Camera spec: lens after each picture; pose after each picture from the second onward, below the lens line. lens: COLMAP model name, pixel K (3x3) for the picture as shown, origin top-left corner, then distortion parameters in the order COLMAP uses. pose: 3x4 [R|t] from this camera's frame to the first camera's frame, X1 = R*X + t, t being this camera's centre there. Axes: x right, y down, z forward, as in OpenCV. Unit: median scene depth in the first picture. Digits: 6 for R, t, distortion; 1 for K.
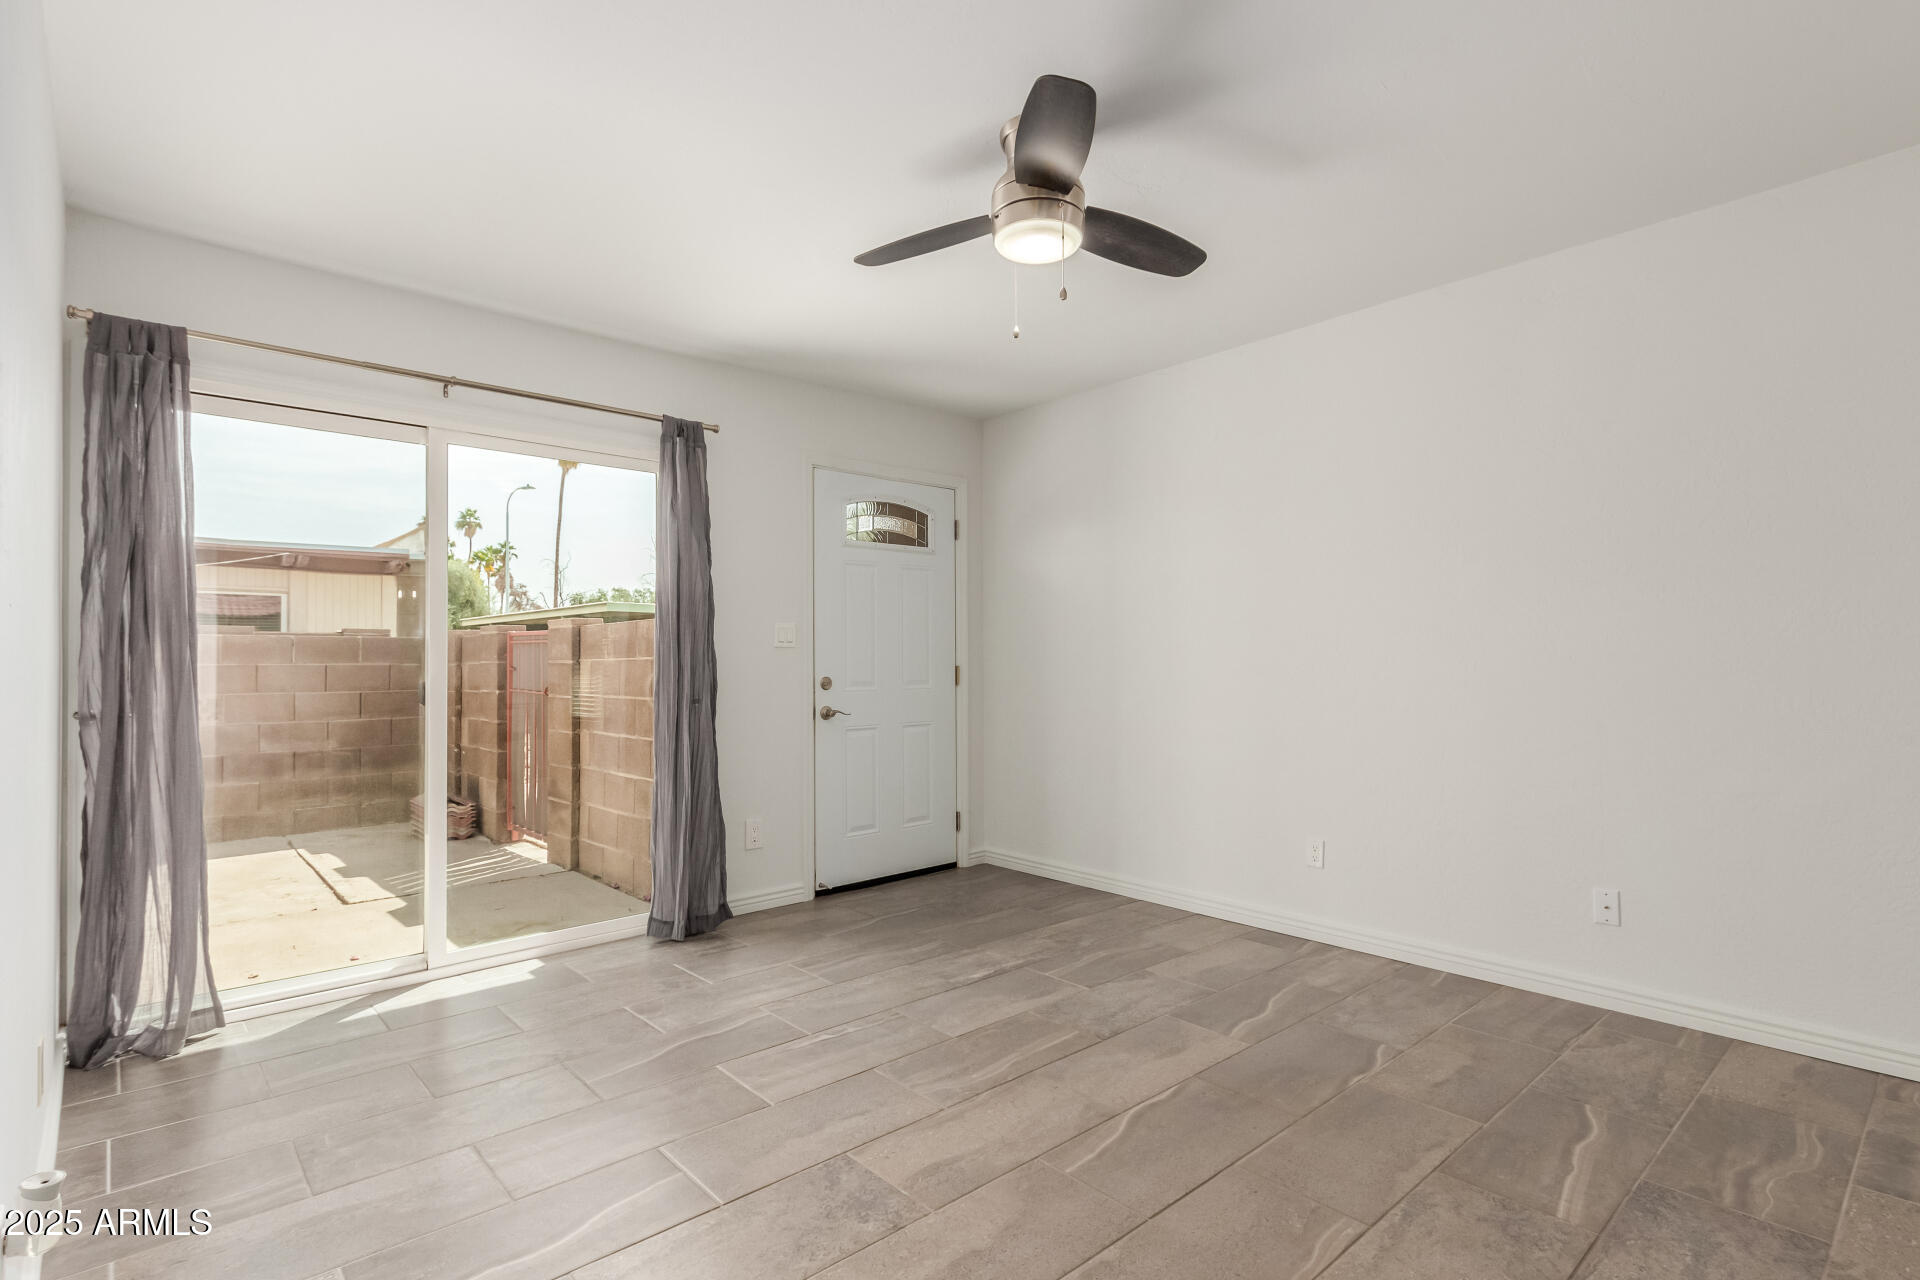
lens RADIAL K [[907.7, 0, 918.5], [0, 907.7, 617.6], [0, 0, 1]] dist [0.029428, -0.013018]
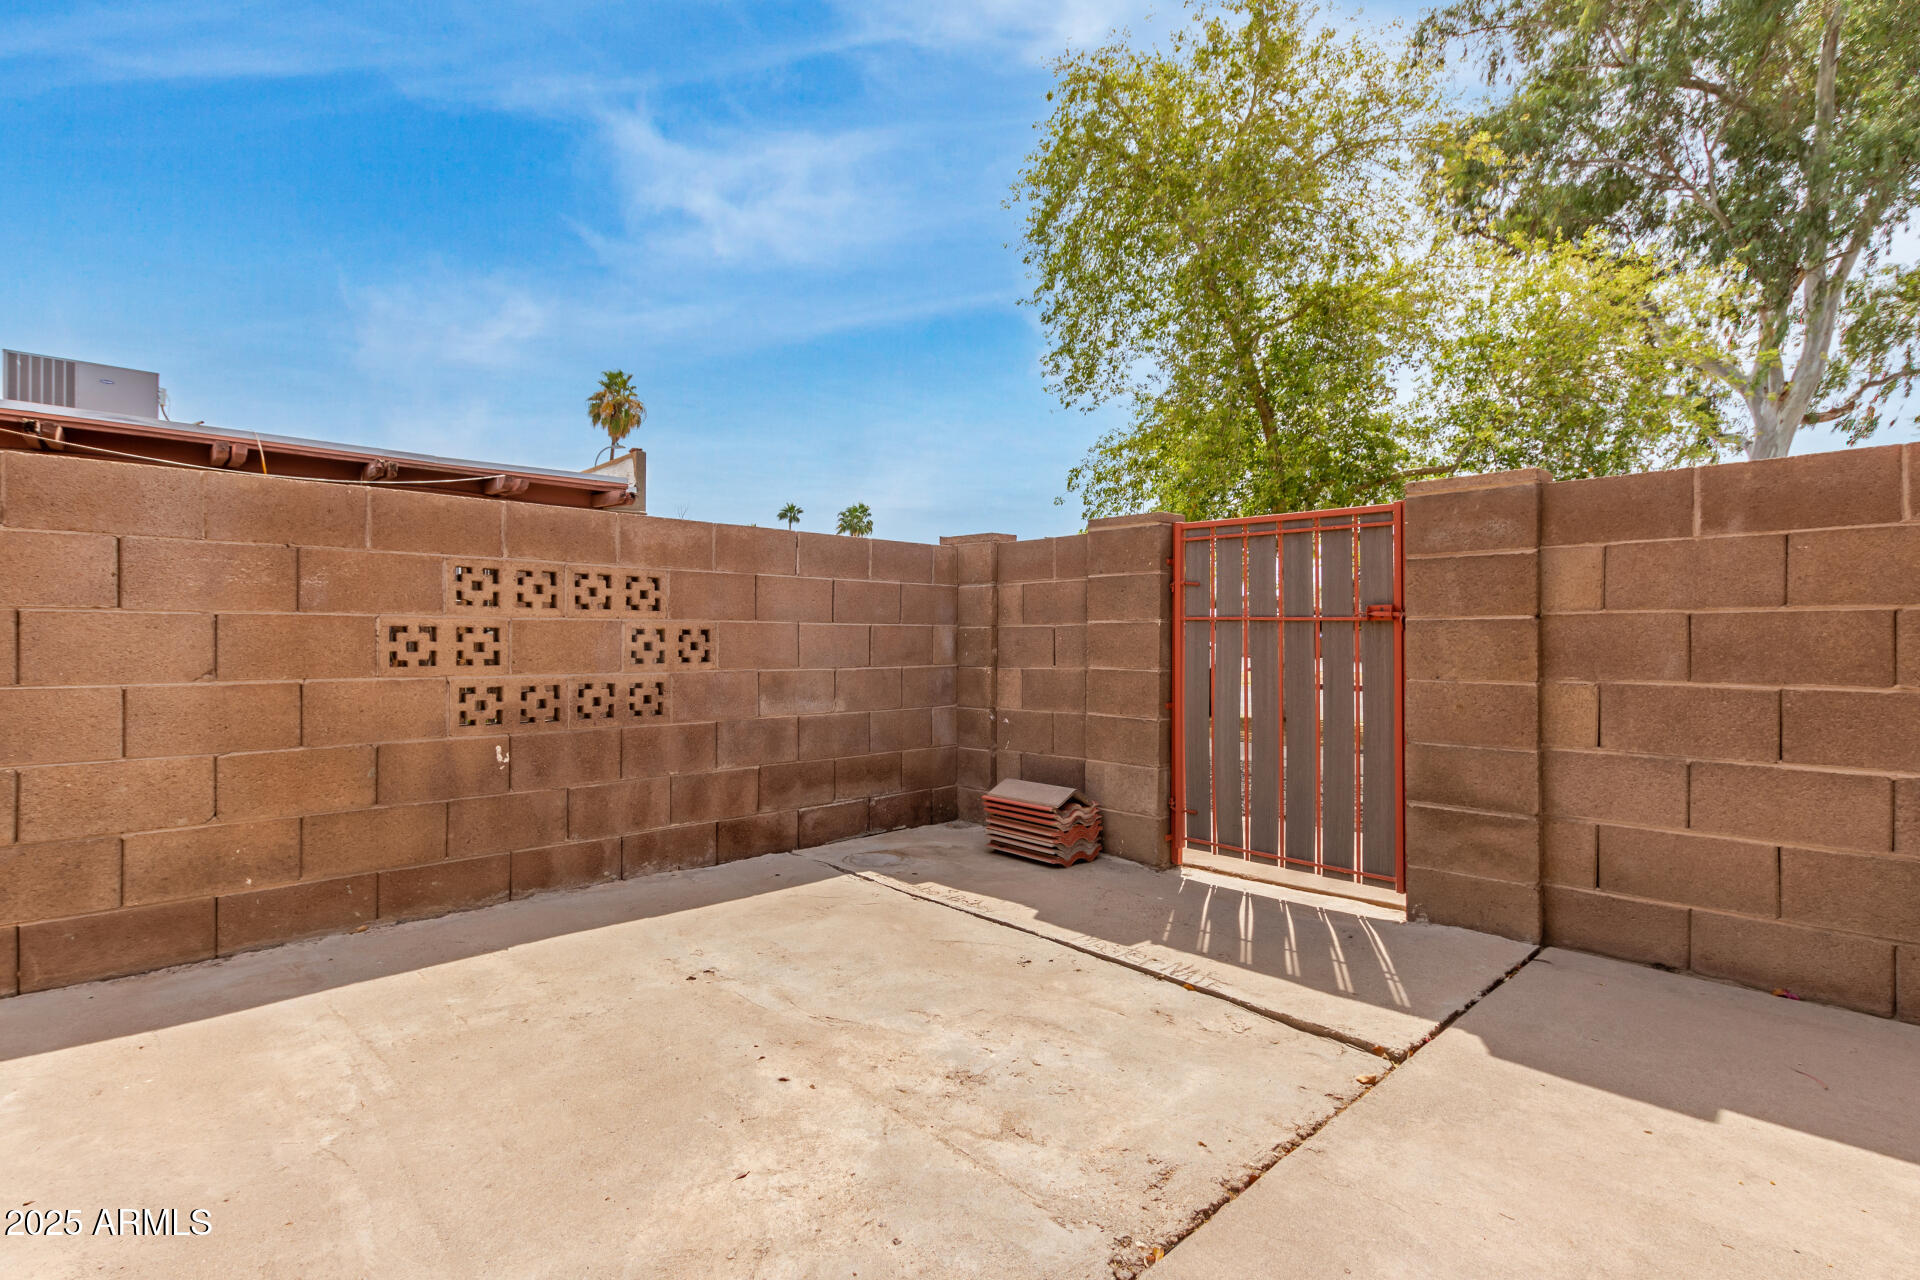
lens RADIAL K [[883.1, 0, 960.0], [0, 883.1, 640.0], [0, 0, 1]] dist [0.001402, -0.000104]
pose [[0.999360, 0.012328, 0.033590, -0.588802], [-0.013969, 0.998699, 0.049047, 0.062838], [-0.032941, -0.049485, 0.998232, 0.400880]]
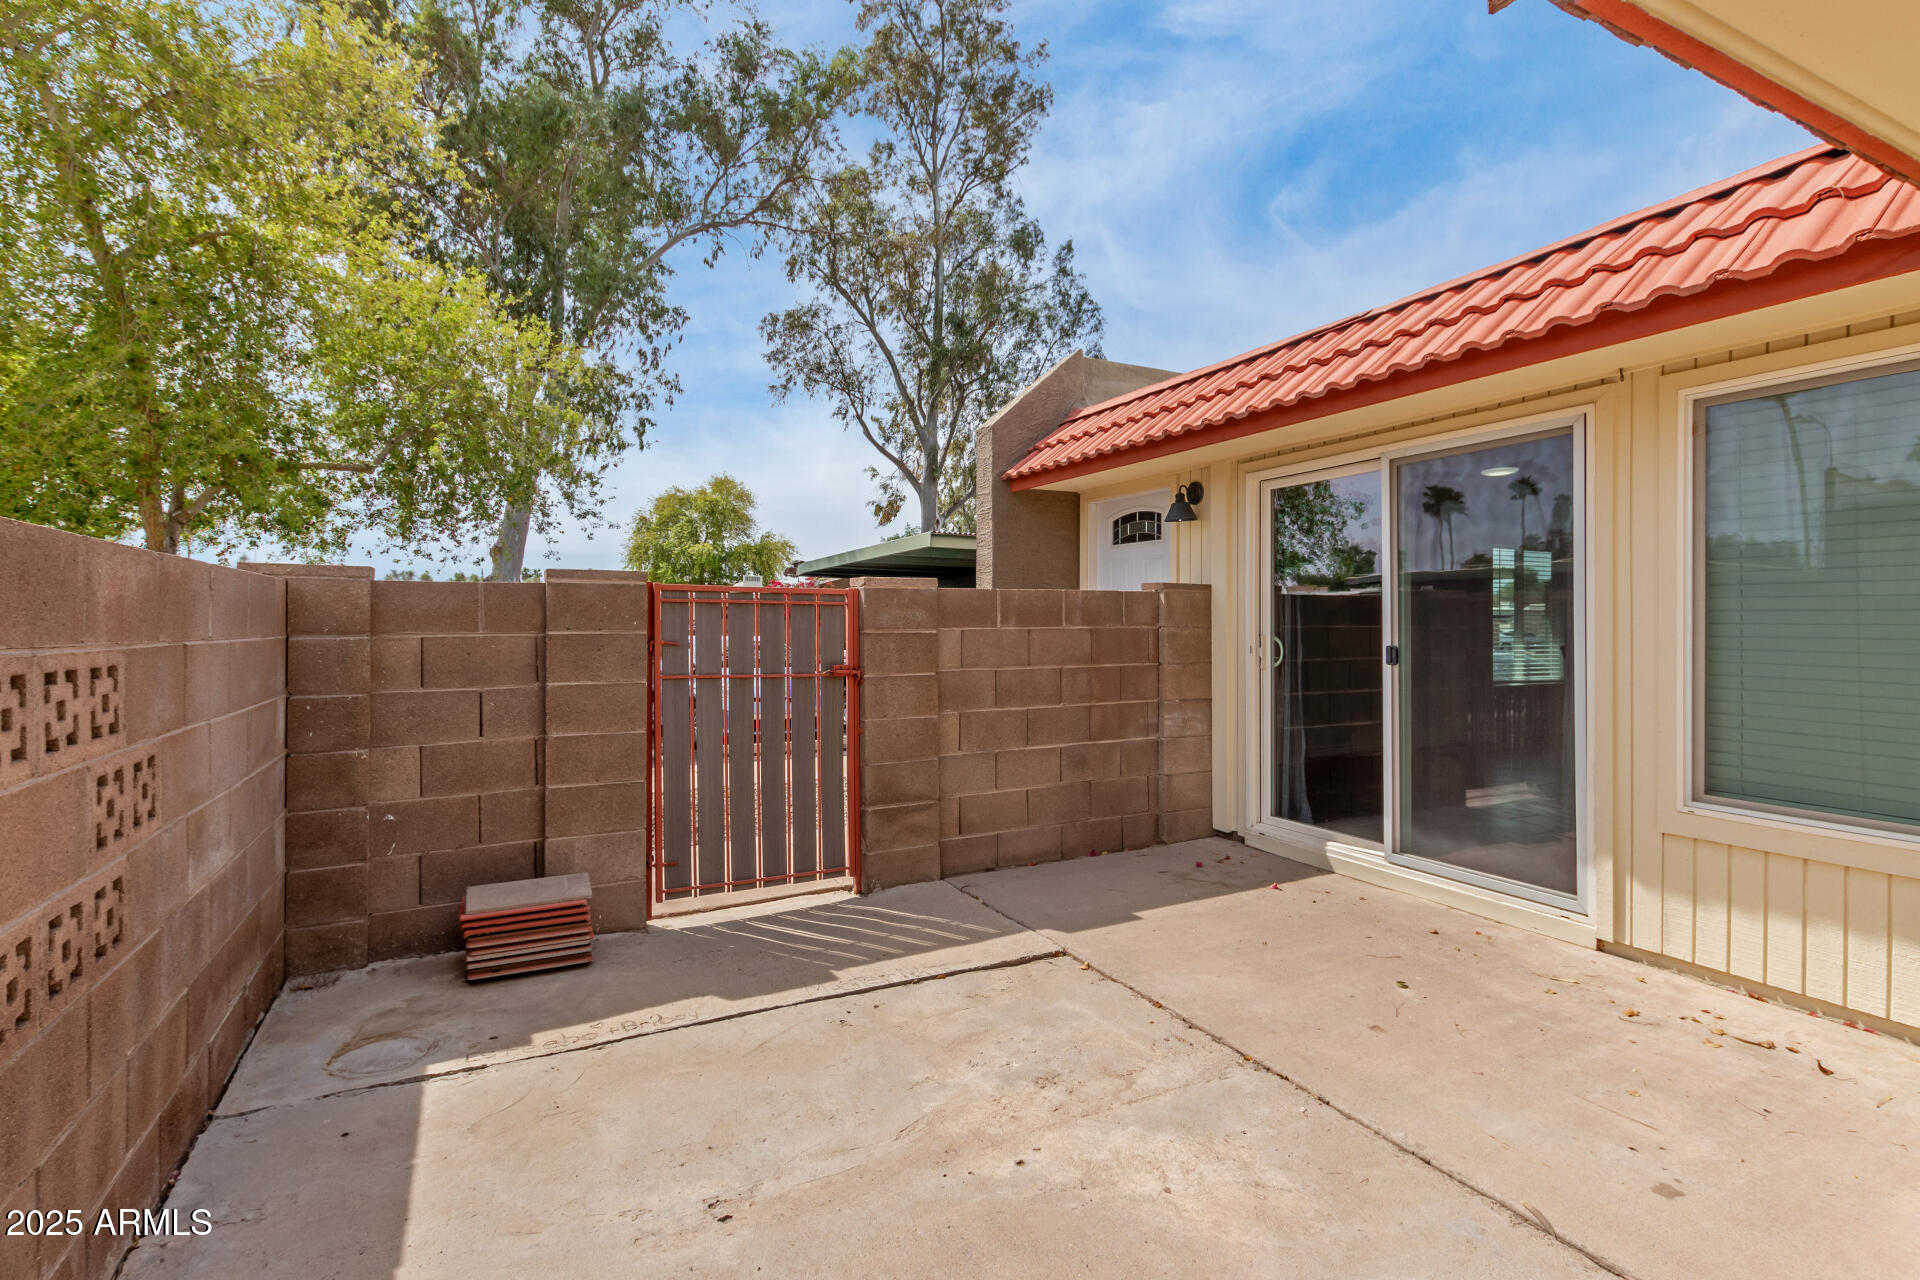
lens RADIAL K [[895.8, 0, 949.0], [0, 895.8, 633.6], [0, 0, 1]] dist [-0.002169, -0.000179]
pose [[0.249682, -0.001543, 0.968327, -0.943990], [-0.047062, 0.998798, 0.013726, 0.029685], [-0.967184, -0.048998, 0.249309, 0.633385]]
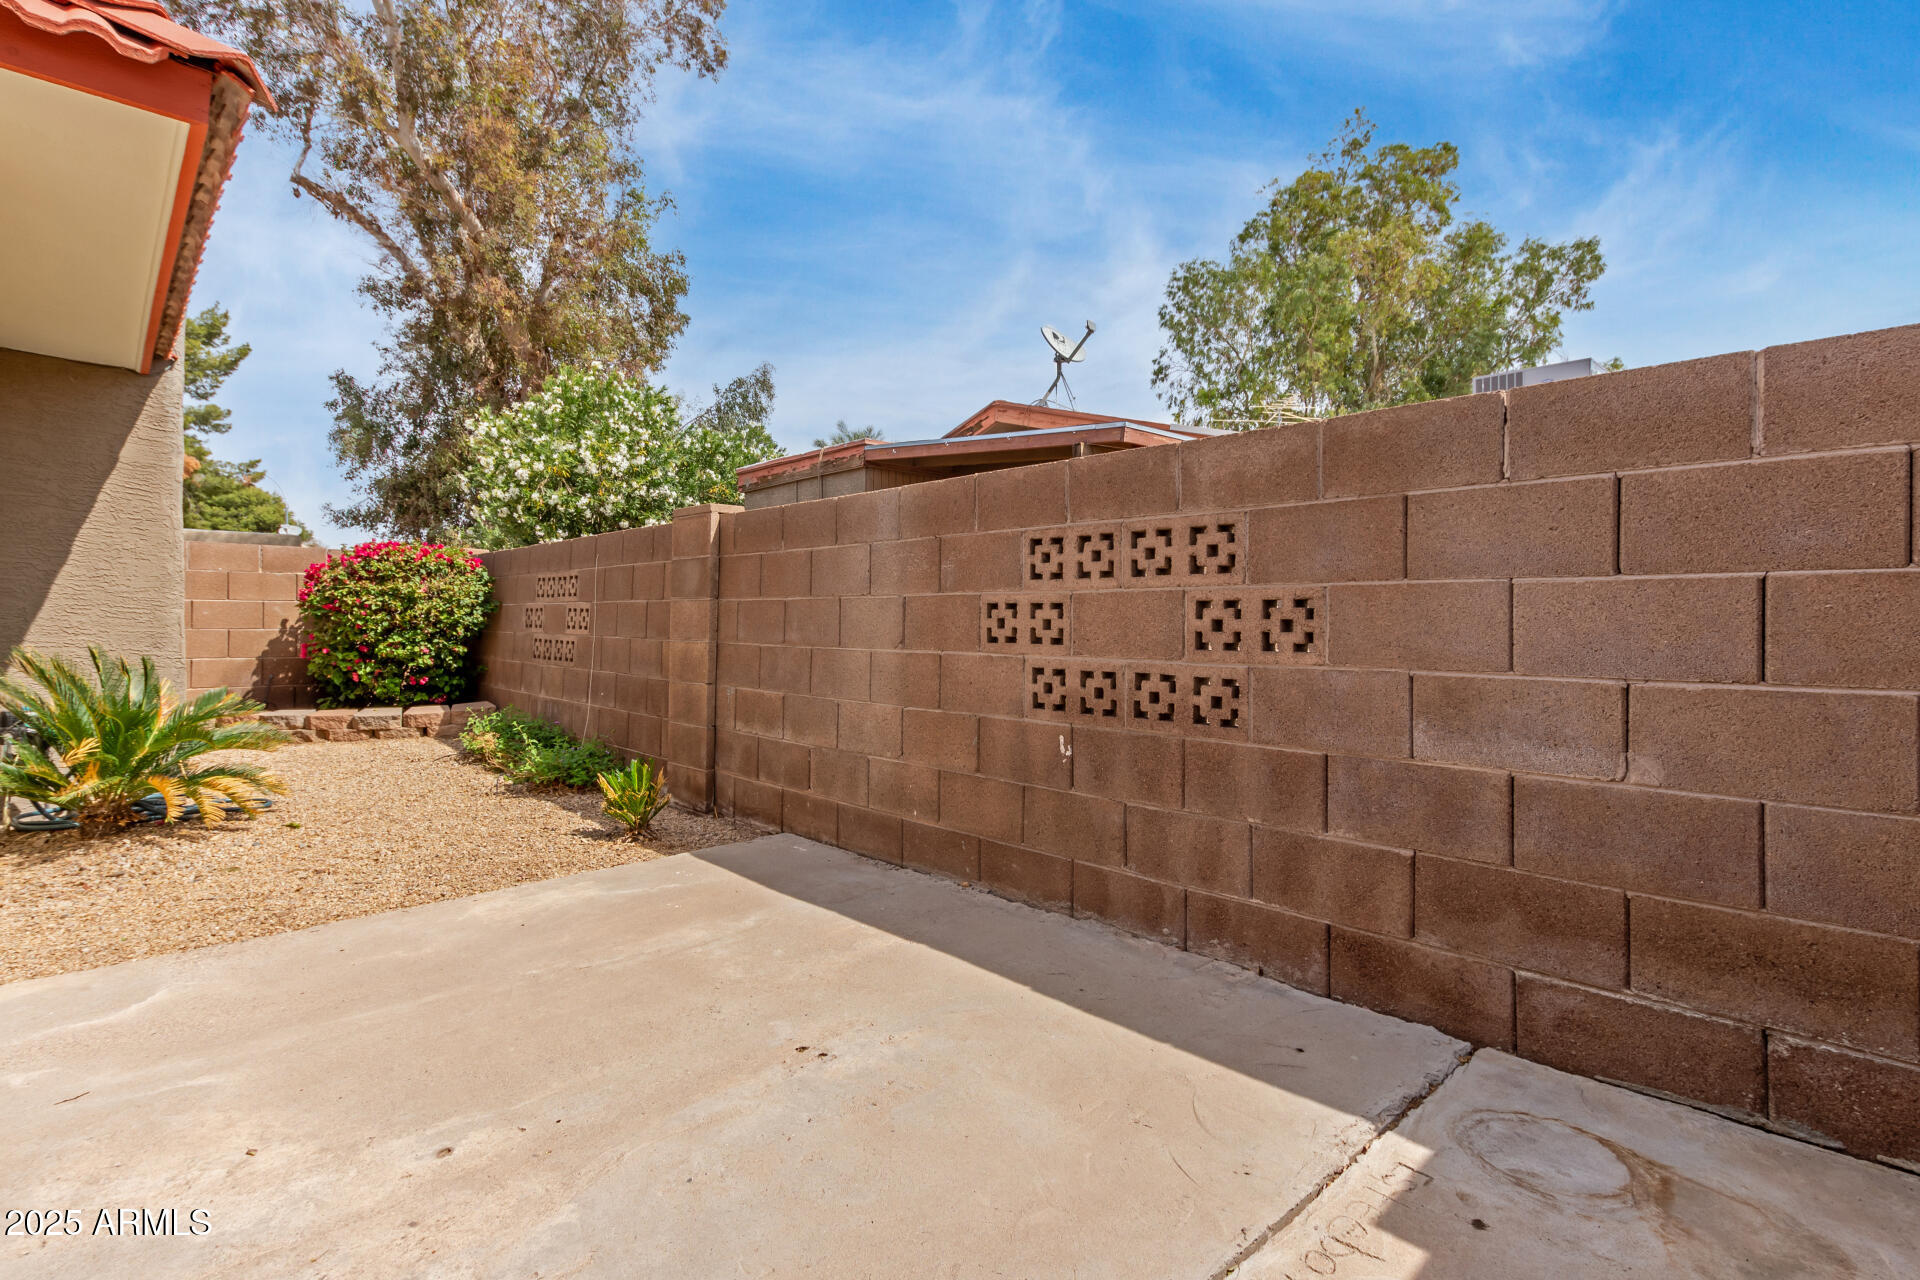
lens RADIAL K [[906.8, 0, 957.7], [0, 906.8, 620.4], [0, 0, 1]] dist [0.010164, -0.001557]
pose [[0.047318, 0.010599, -0.998824, -0.392157], [0.045694, 0.998874, 0.012765, 0.083304], [0.997834, -0.046244, 0.046780, 0.806800]]
